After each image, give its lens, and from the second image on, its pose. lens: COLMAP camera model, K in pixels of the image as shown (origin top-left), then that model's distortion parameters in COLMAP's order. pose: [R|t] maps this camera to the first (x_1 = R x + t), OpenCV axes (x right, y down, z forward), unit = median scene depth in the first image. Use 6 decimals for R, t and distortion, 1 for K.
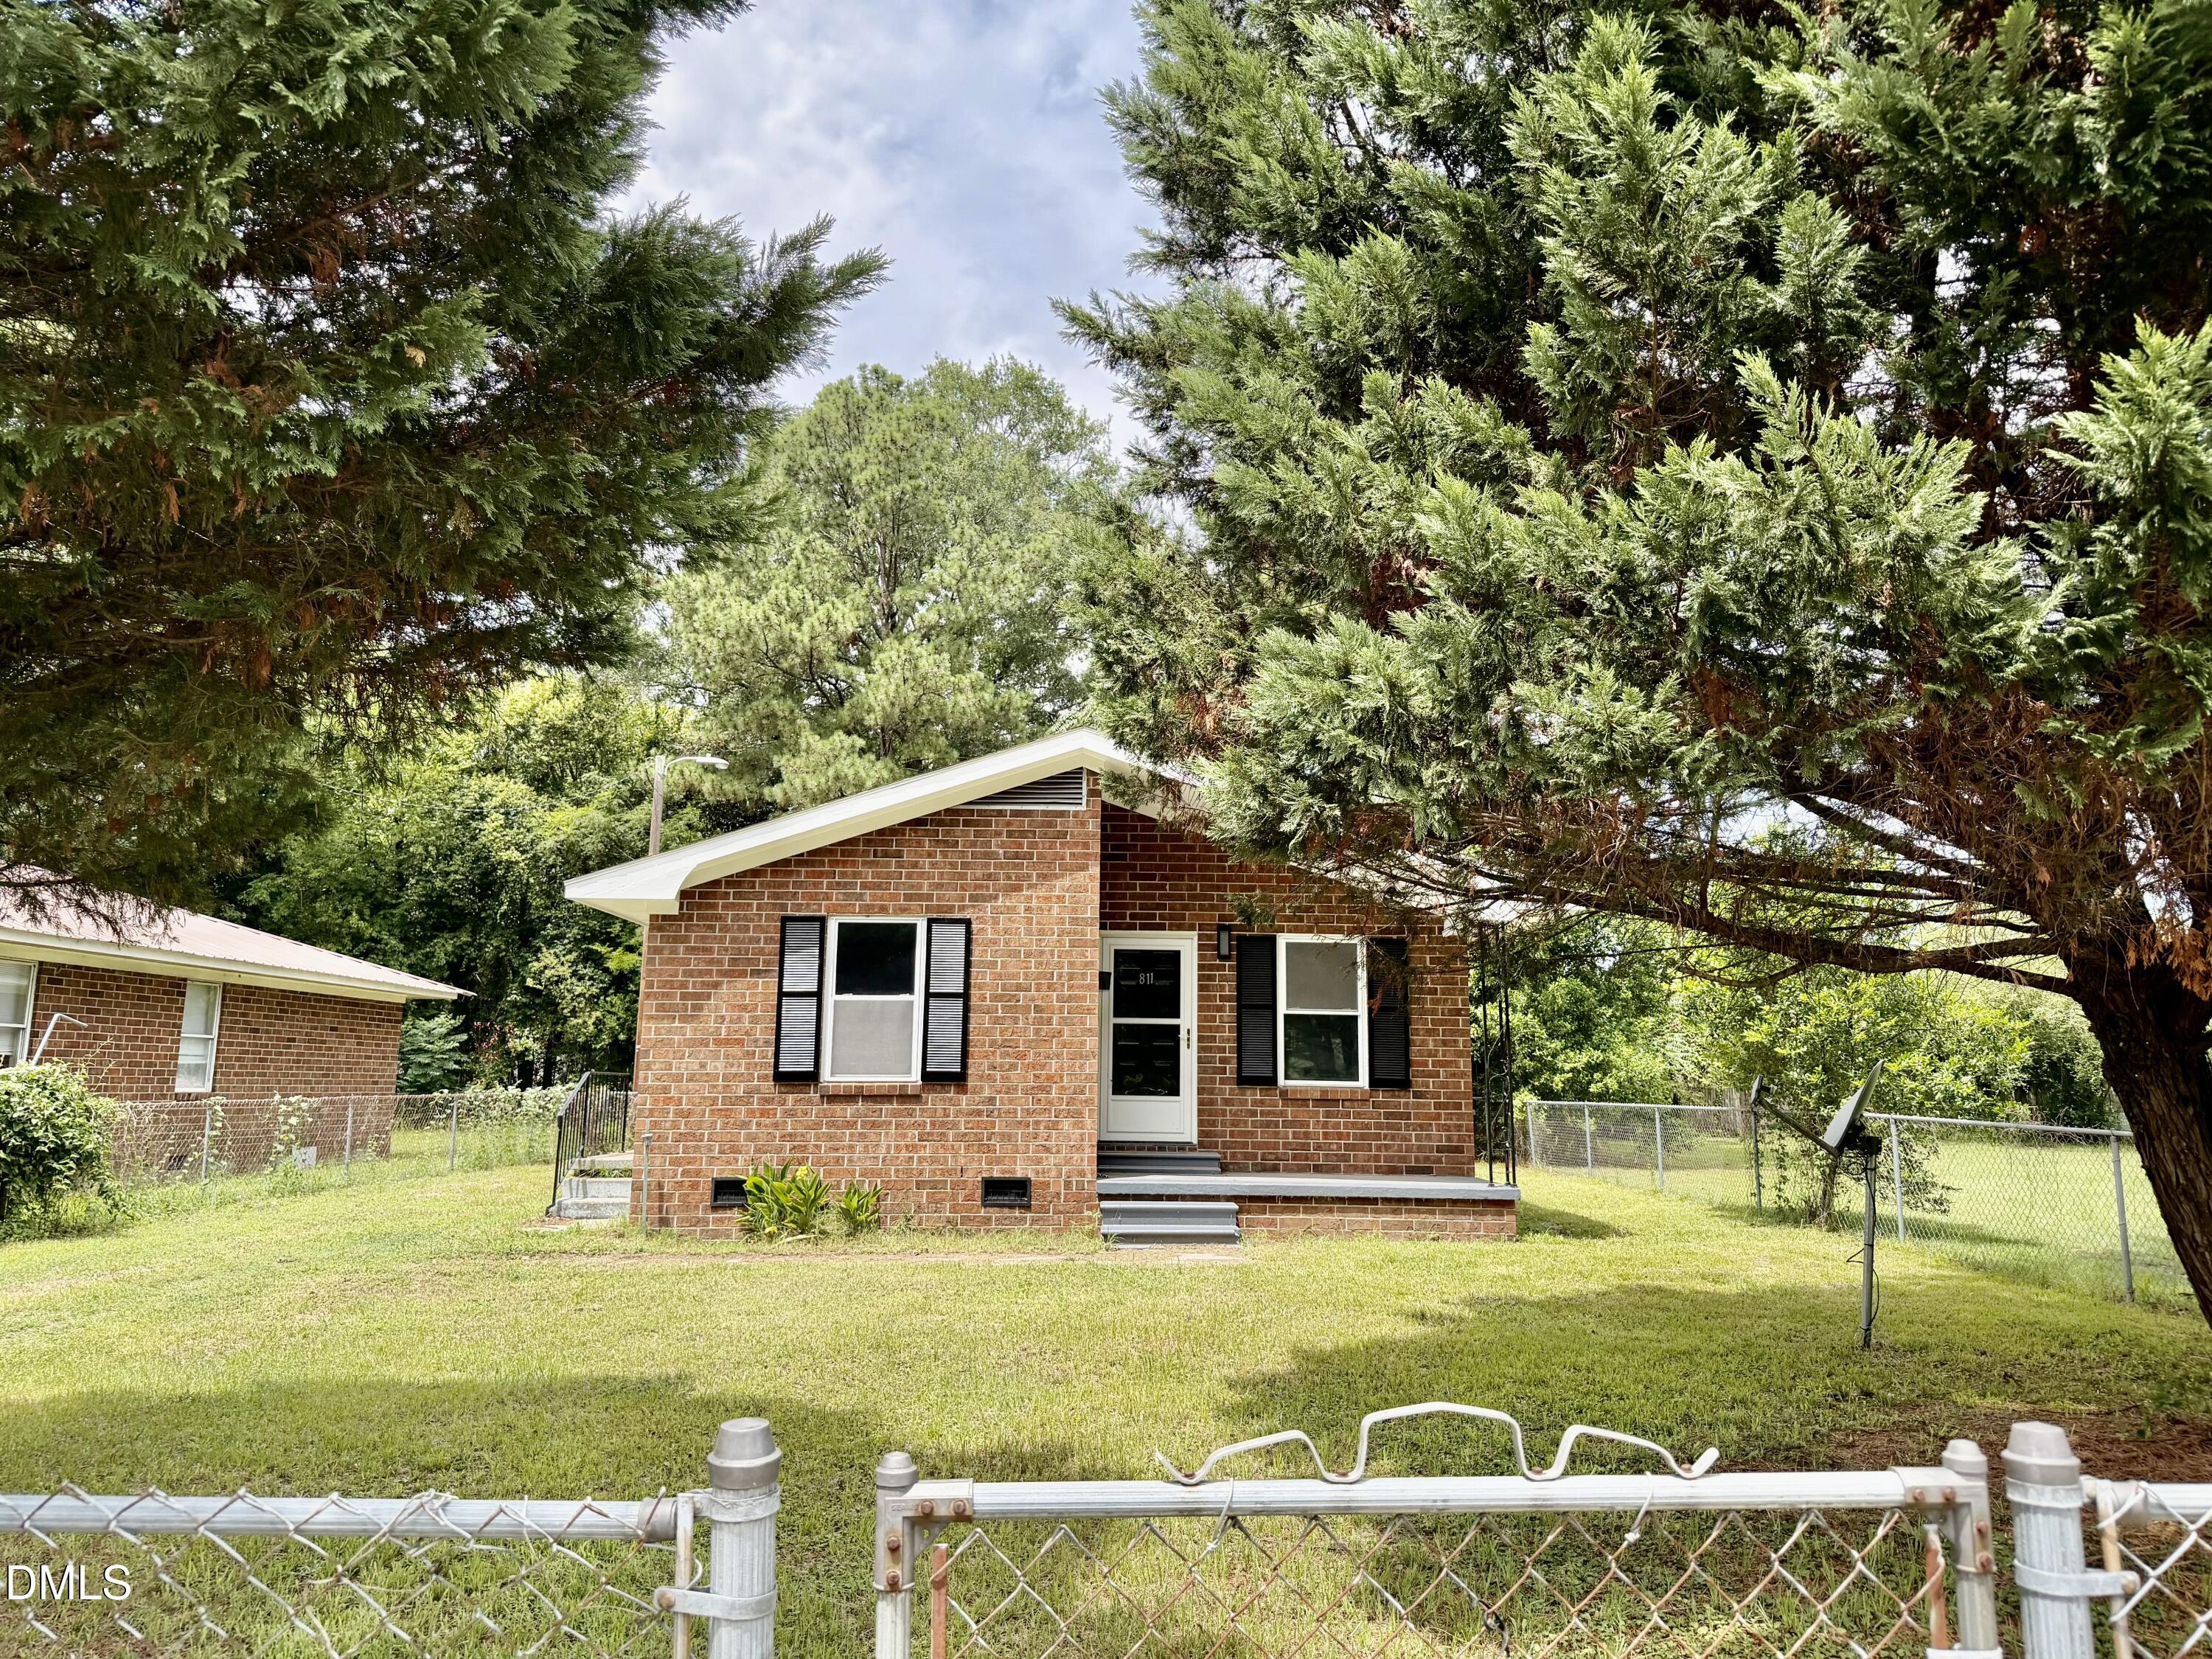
lens RADIAL K [[1533.3, 0, 1126.4], [0, 1533.3, 827.7], [0, 0, 1]] dist [0.159302, -0.295550]
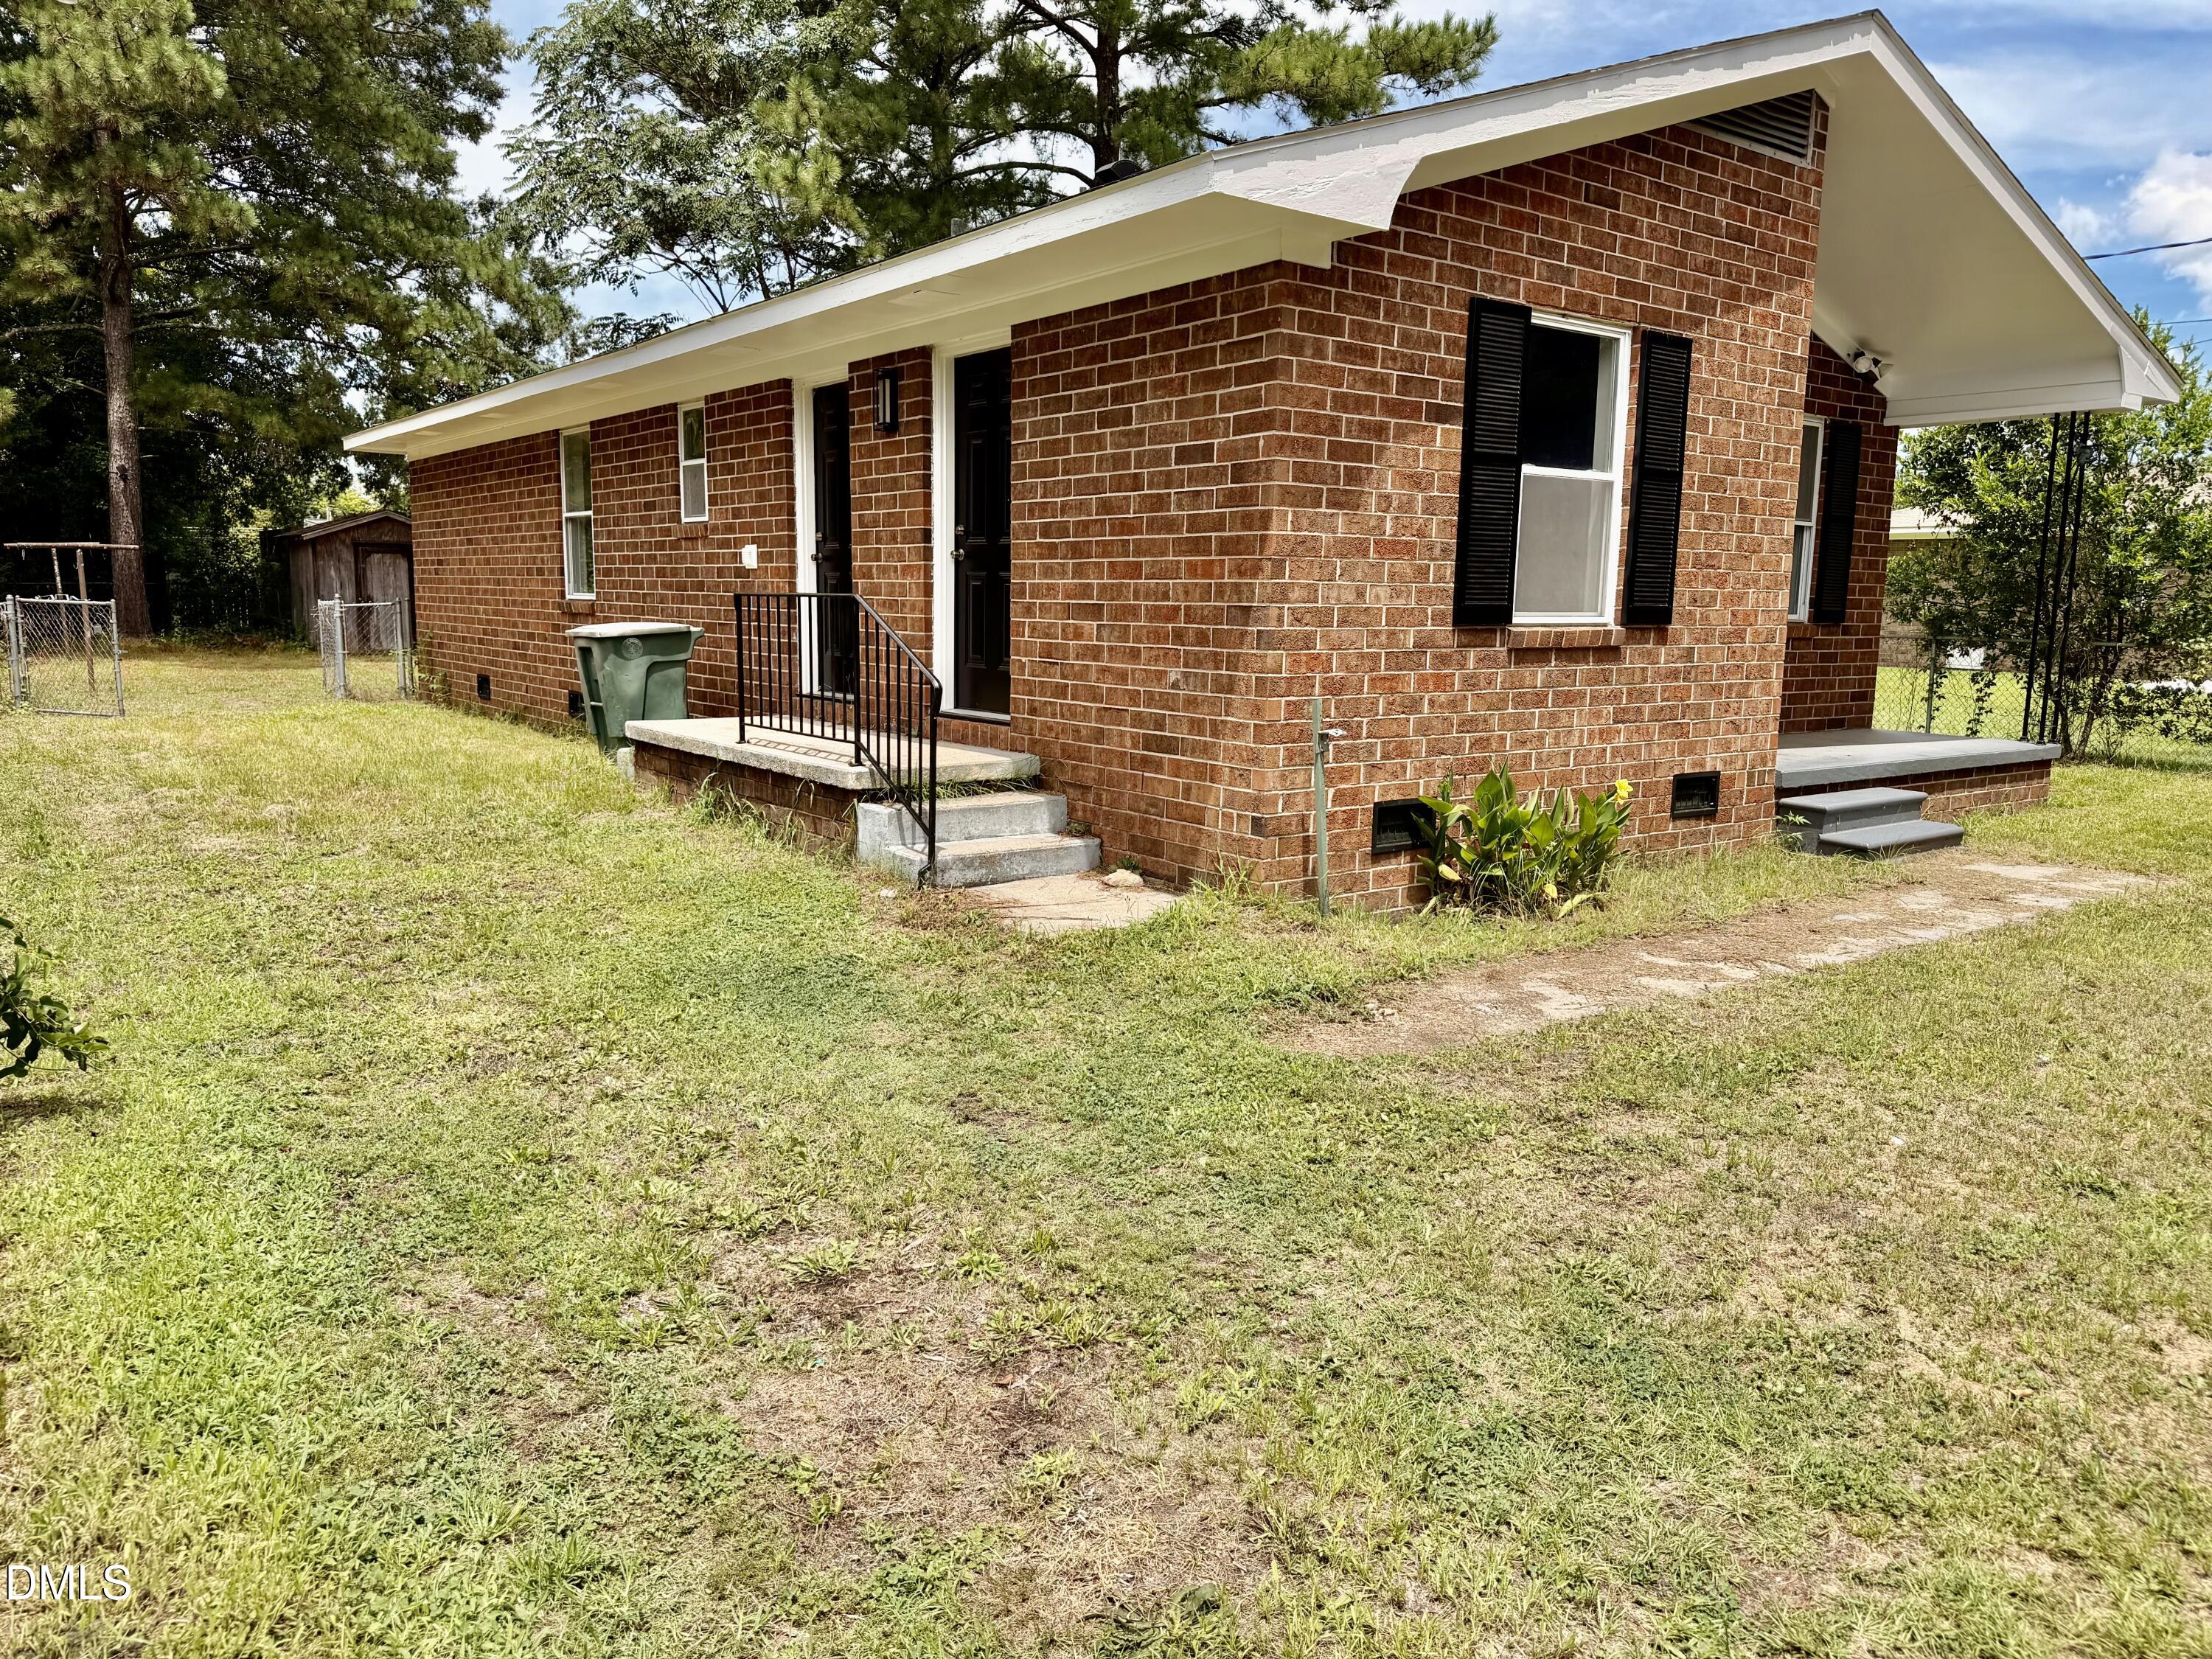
lens RADIAL K [[1533.3, 0, 1126.4], [0, 1533.3, 827.7], [0, 0, 1]] dist [0.159302, -0.295550]
pose [[0.810578, -0.080848, 0.580024, -0.591353], [-0.108790, 0.952398, 0.284785, 0.084389], [-0.575438, -0.293941, 0.763197, 0.592891]]
